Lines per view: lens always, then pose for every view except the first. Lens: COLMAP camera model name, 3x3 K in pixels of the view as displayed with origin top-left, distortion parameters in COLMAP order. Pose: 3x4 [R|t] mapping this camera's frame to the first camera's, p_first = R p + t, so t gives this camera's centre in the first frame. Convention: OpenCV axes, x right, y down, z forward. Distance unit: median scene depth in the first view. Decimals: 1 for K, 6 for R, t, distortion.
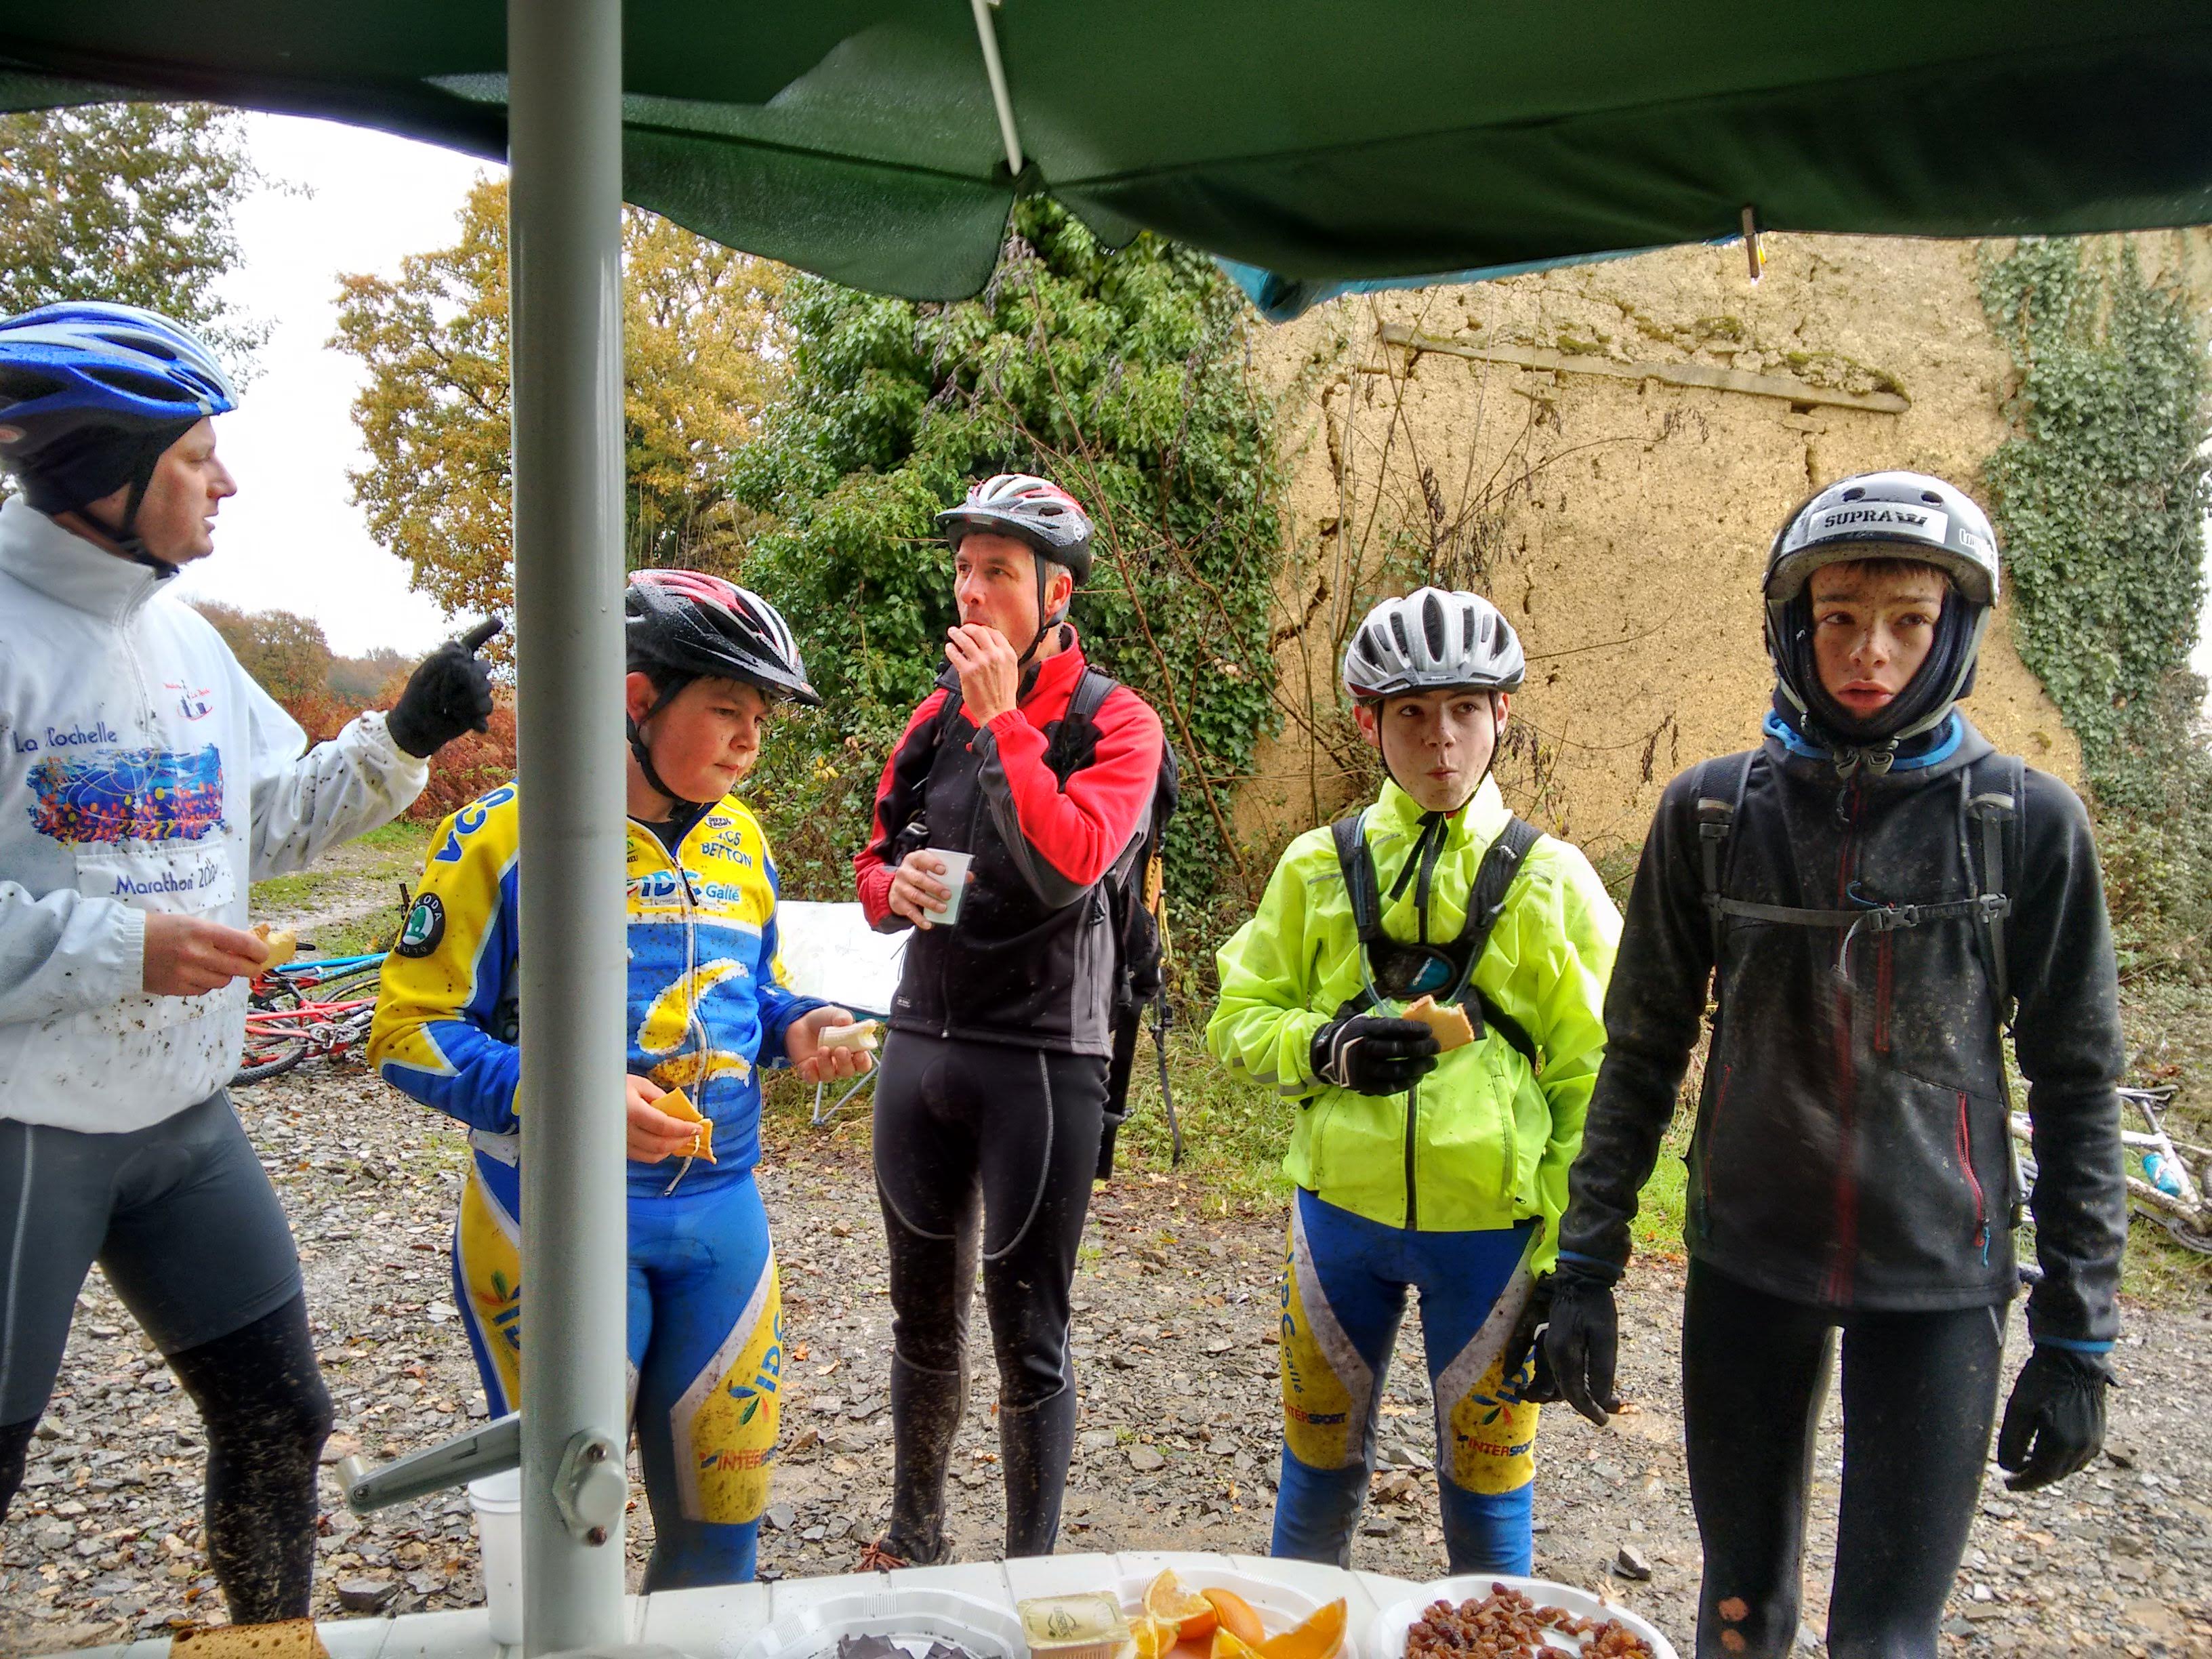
lens RADIAL K [[1814.2, 0, 1102.1], [0, 1814.2, 814.1], [0, 0, 1]] dist [0.011963, -0.032861]
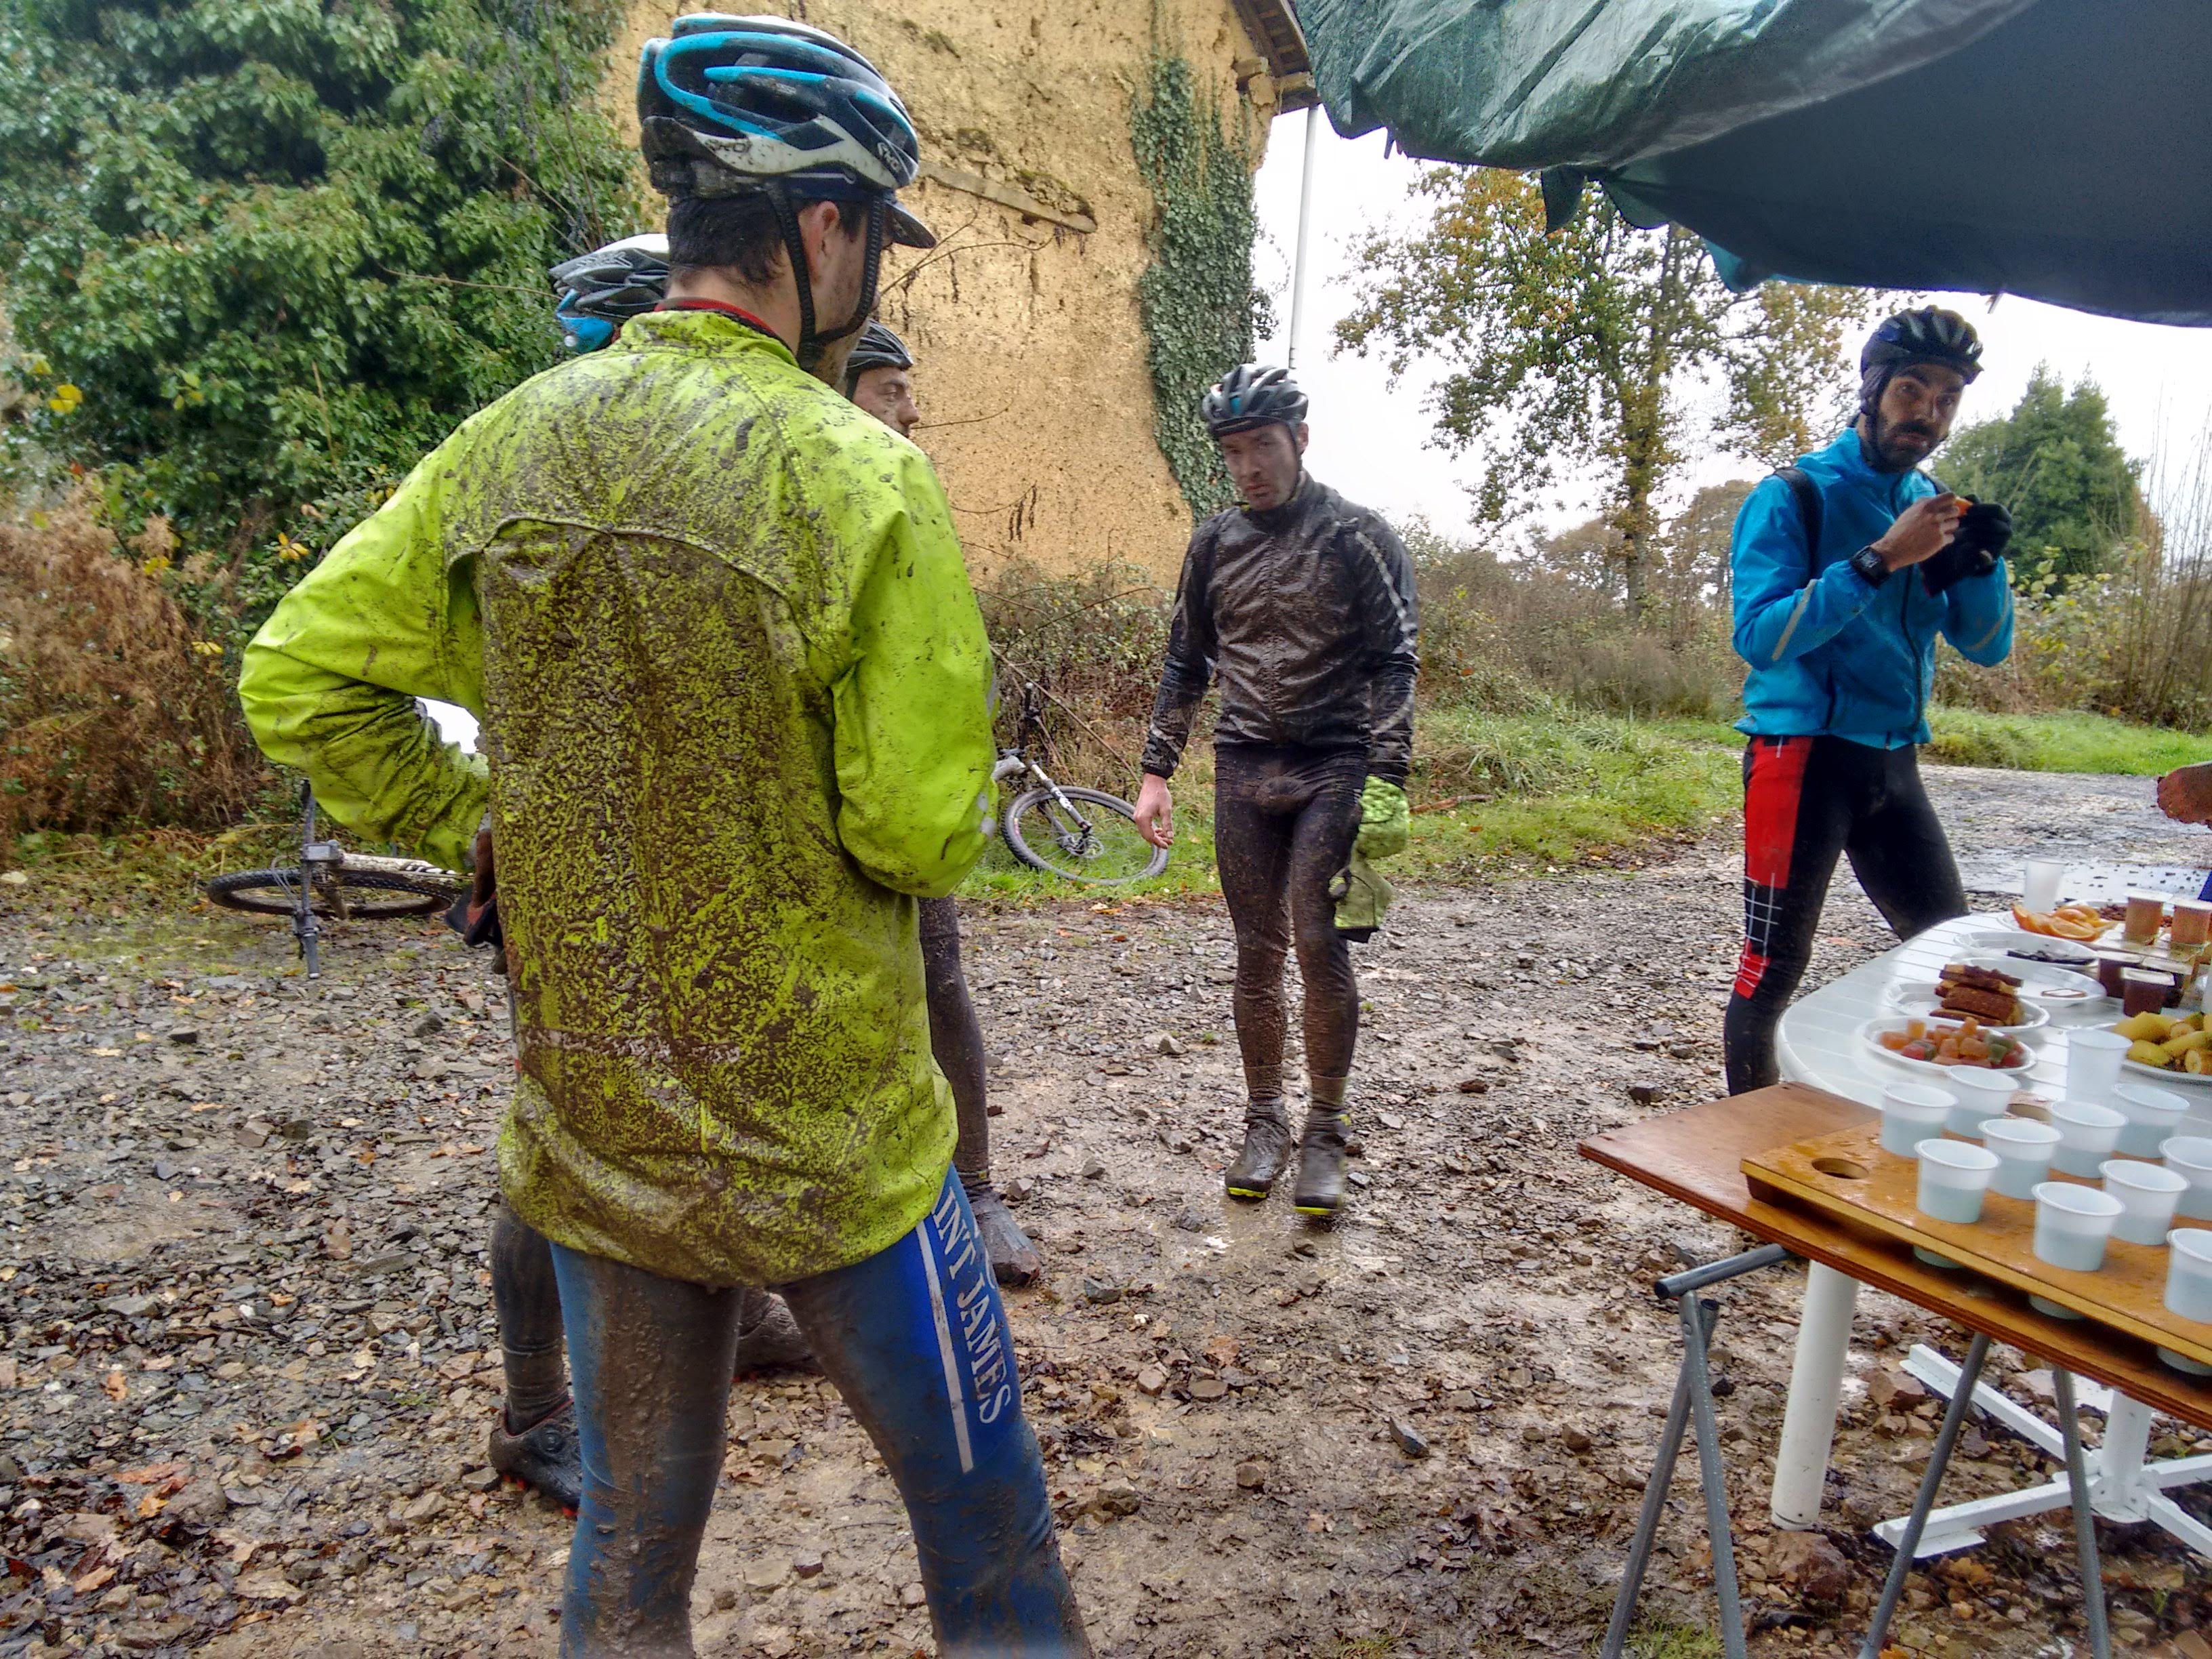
lens RADIAL K [[1814.2, 0, 1095.7], [0, 1814.2, 837.6], [0, 0, 1]] dist [0.011963, -0.032861]
pose [[0.779359, -0.091762, 0.619822, -0.344378], [-0.007061, 0.987869, 0.155128, -0.010050], [-0.626538, -0.125277, 0.769257, 0.014448]]
